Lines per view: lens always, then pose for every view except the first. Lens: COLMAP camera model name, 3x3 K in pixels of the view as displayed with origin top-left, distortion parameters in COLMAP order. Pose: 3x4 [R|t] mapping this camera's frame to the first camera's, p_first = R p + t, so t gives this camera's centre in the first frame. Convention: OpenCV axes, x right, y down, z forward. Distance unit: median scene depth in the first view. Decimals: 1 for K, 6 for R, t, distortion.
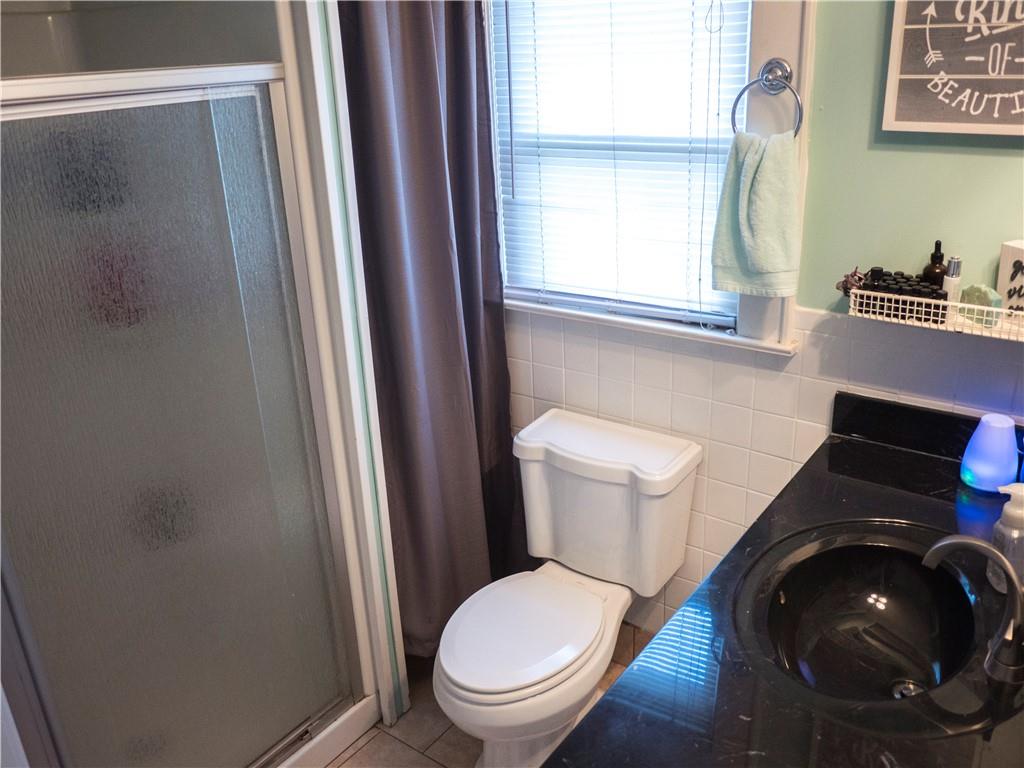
lens RADIAL K [[867.3, 0, 512.0], [0, 867.3, 384.0], [0, 0, 1]] dist [-0.038069, 0.016618]
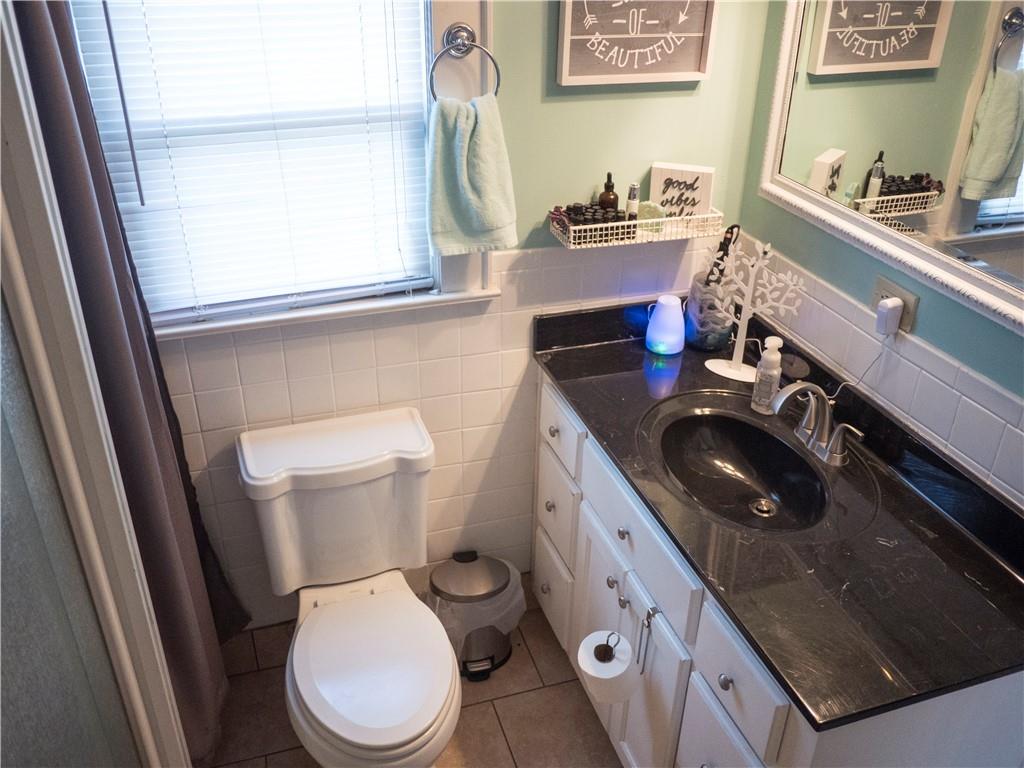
lens RADIAL K [[867.3, 0, 512.0], [0, 867.3, 384.0], [0, 0, 1]] dist [-0.038069, 0.016618]
pose [[0.582332, -0.348102, 0.734652, -0.515793], [0.269839, 0.935218, 0.229246, -0.179289], [-0.766861, 0.064740, 0.638539, 0.299216]]
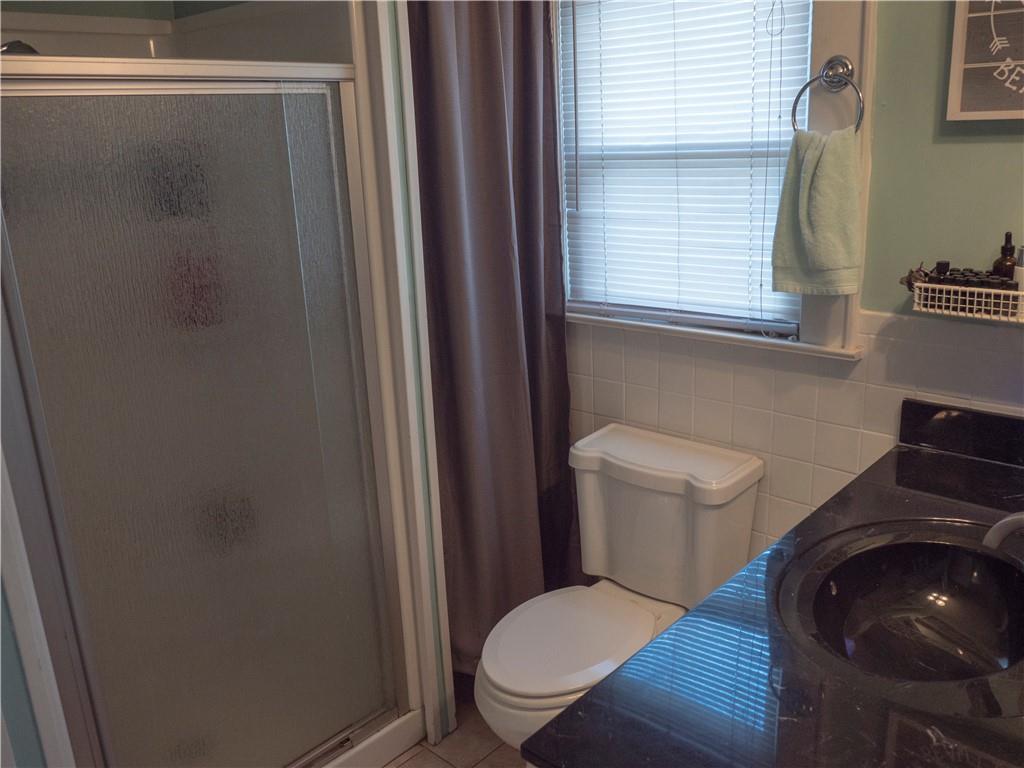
lens RADIAL K [[867.3, 0, 512.0], [0, 867.3, 384.0], [0, 0, 1]] dist [-0.038069, 0.016618]
pose [[0.994216, 0.029120, -0.103372, 0.042939], [-0.038465, 0.995235, -0.089599, 0.095179], [0.100271, 0.093057, 0.990599, 0.011055]]
